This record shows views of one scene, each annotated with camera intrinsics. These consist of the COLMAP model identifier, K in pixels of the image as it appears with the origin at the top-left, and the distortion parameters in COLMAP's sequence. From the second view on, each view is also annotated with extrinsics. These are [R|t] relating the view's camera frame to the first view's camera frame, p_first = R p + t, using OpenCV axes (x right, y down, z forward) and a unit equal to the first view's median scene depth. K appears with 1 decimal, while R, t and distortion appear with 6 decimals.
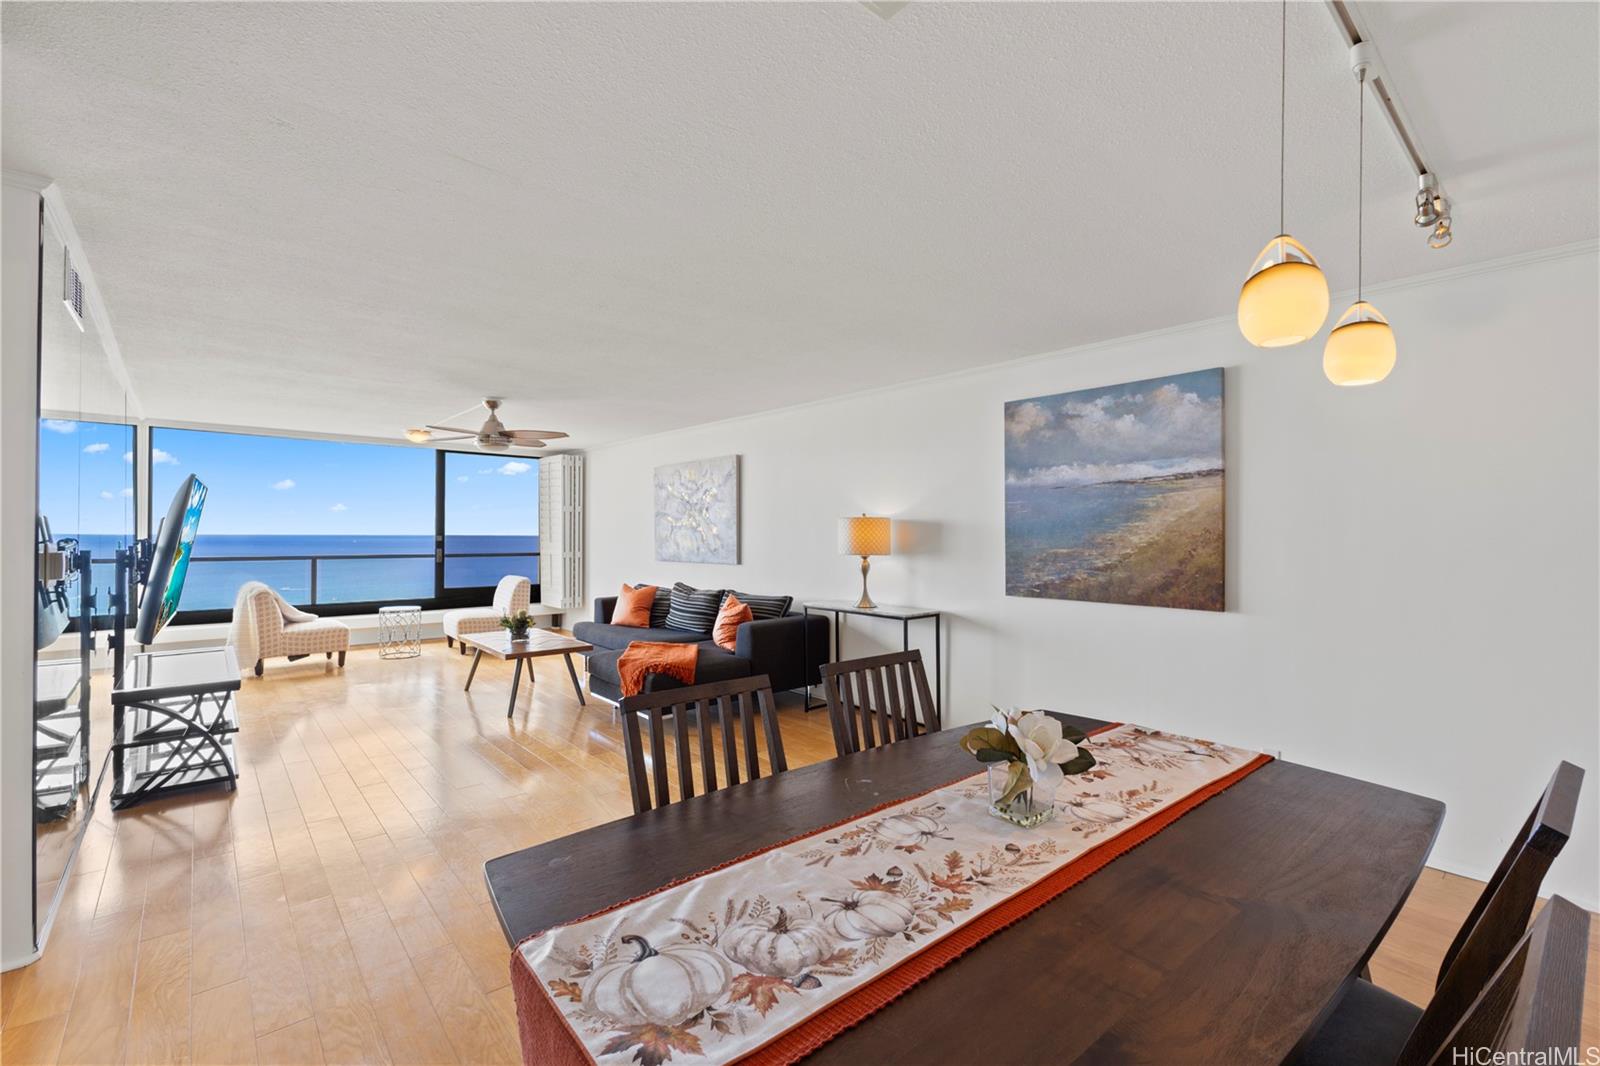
lens RADIAL K [[678.8, 0, 803.8], [0, 678.8, 536.1], [0, 0, 1]] dist [0.002662, 0.000226]
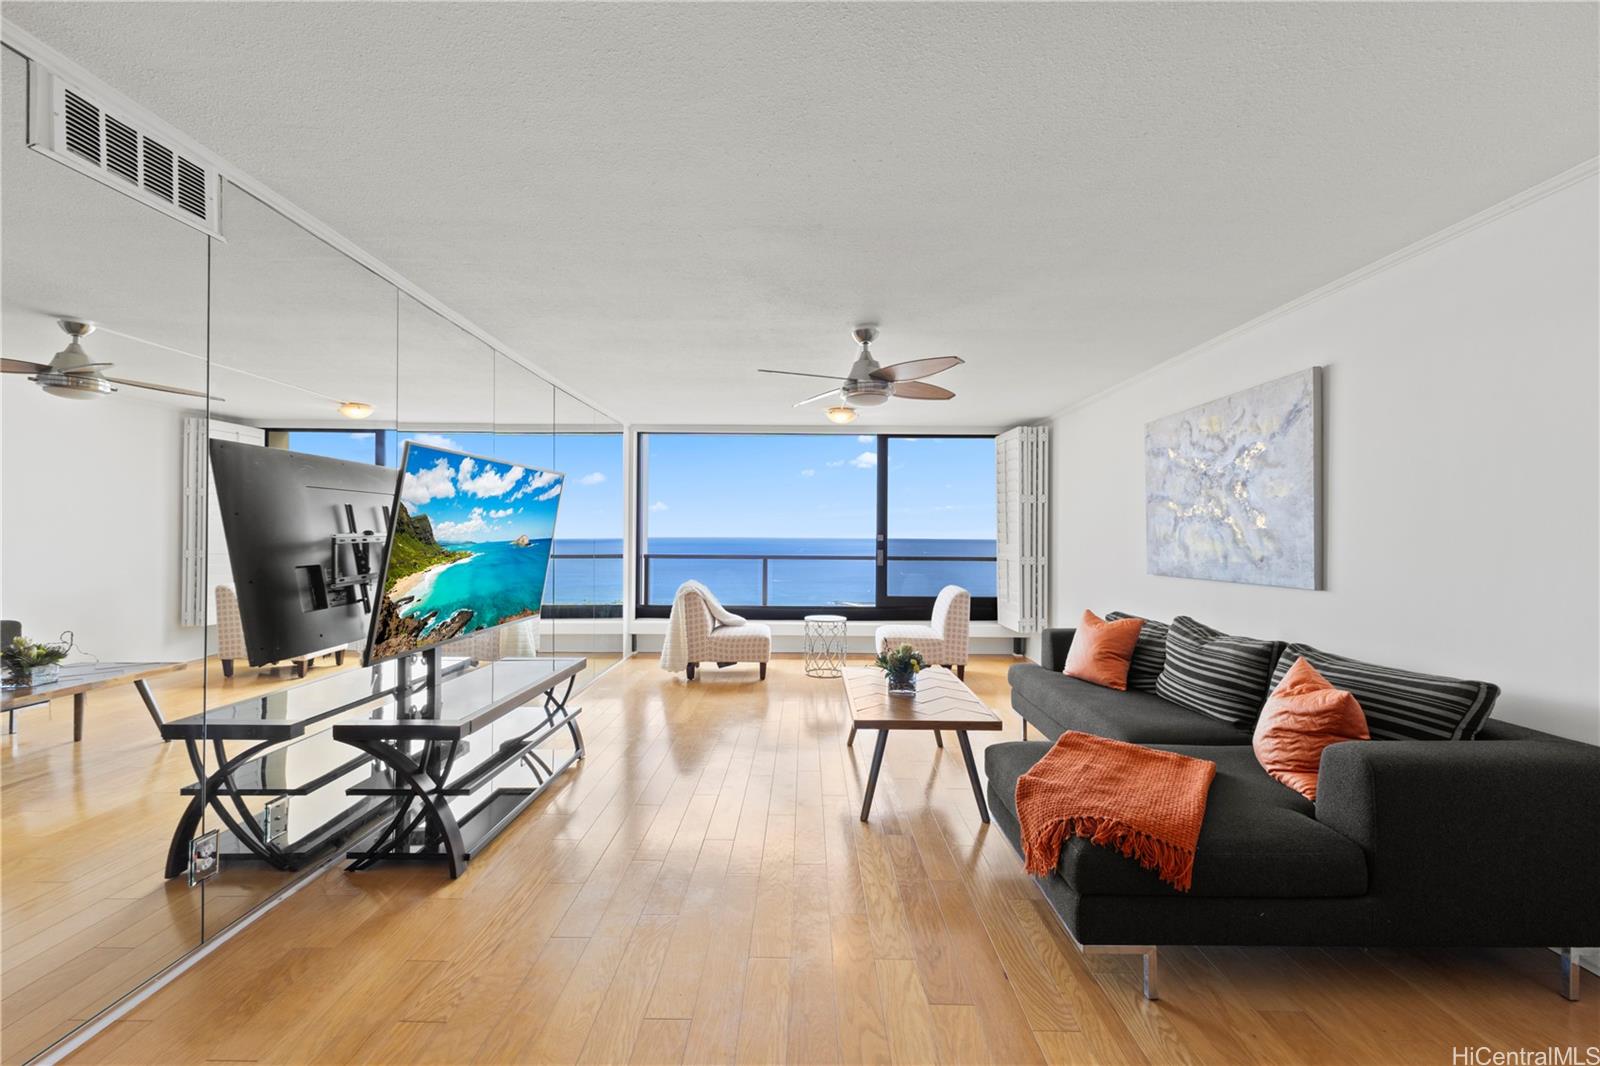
lens RADIAL K [[678.8, 0, 803.8], [0, 678.8, 536.1], [0, 0, 1]] dist [0.002662, 0.000226]
pose [[0.744194, 0.001174, -0.667963, -0.043973], [-0.005939, 0.999971, -0.004859, 0.007131], [0.667937, 0.007584, 0.744179, 0.377681]]
